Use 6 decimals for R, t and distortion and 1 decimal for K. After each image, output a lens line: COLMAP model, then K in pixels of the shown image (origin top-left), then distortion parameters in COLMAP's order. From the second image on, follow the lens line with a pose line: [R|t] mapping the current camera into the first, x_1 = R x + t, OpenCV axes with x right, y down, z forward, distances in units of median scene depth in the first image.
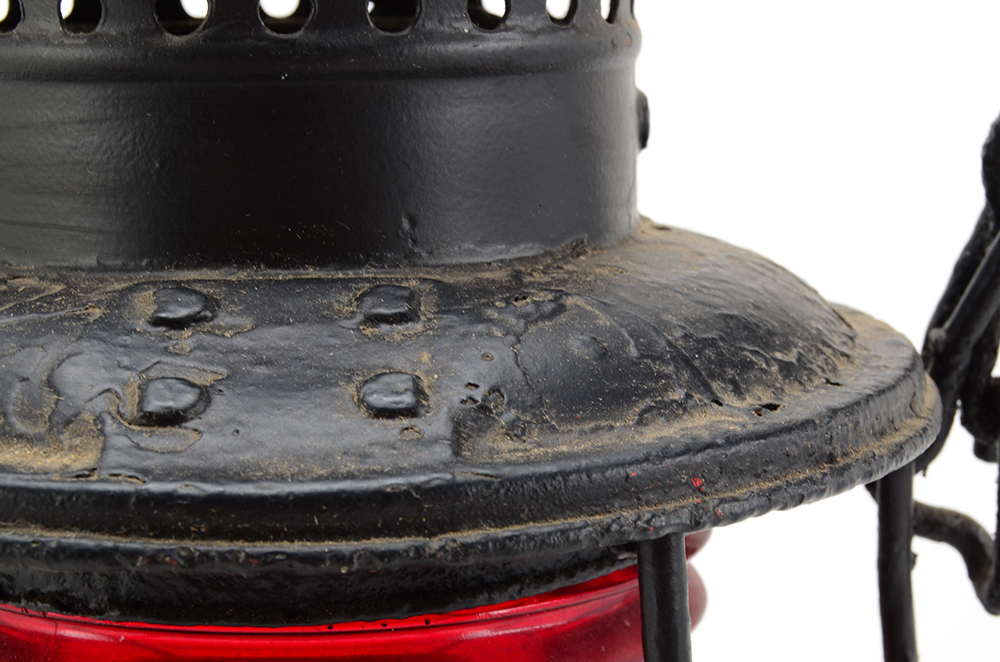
lens RADIAL K [[2145.4, 0, 498.7], [0, 2145.4, 323.9], [0, 0, 1]] dist [0.005252, 0.000000]
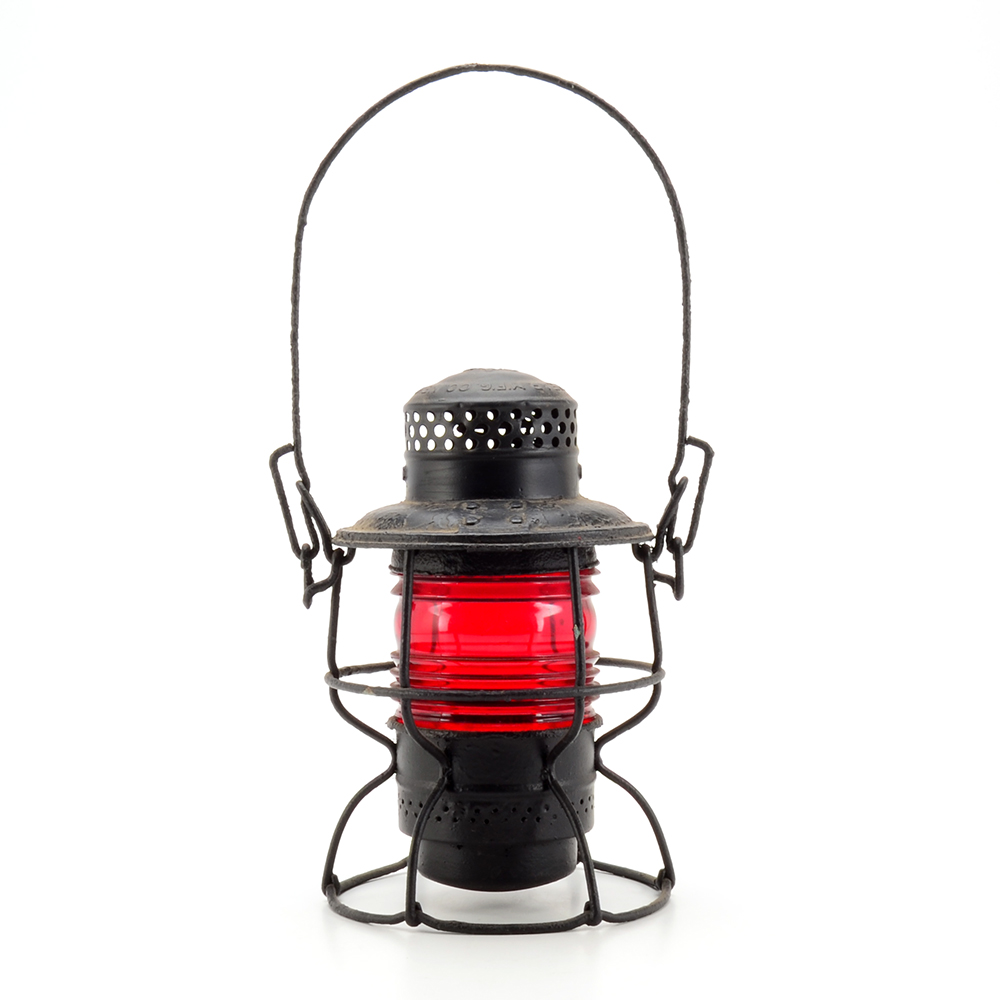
lens RADIAL K [[1826.4, 0, 501.6], [0, 1826.4, 498.8], [0, 0, 1]] dist [-0.004519, 0.000000]
pose [[0.997436, -0.012291, -0.070494, 0.200684], [0.002582, 0.990678, -0.136197, 0.526239], [0.071511, 0.135665, 0.988171, -2.982672]]
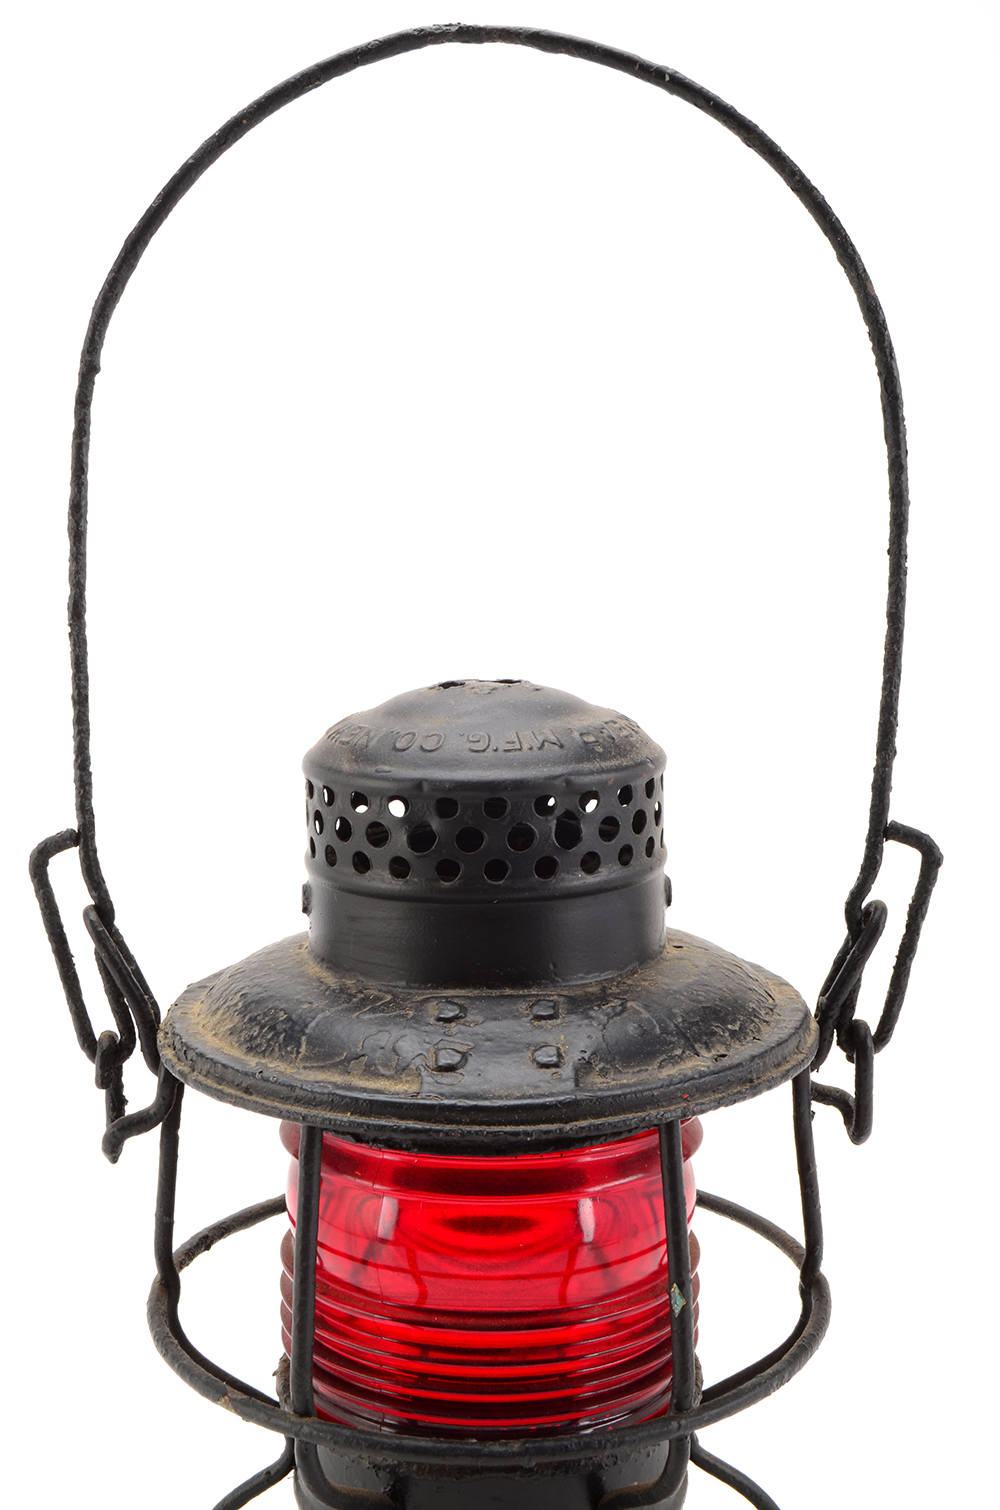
lens RADIAL K [[1891.1, 0, 510.9], [0, 1891.1, 767.9], [0, 0, 1]] dist [-0.016494, 0.000000]
pose [[0.999108, -0.001321, -0.042199, -0.004309], [0.000179, 0.999634, -0.027055, -0.202882], [0.042220, 0.027023, 0.998743, -0.922479]]
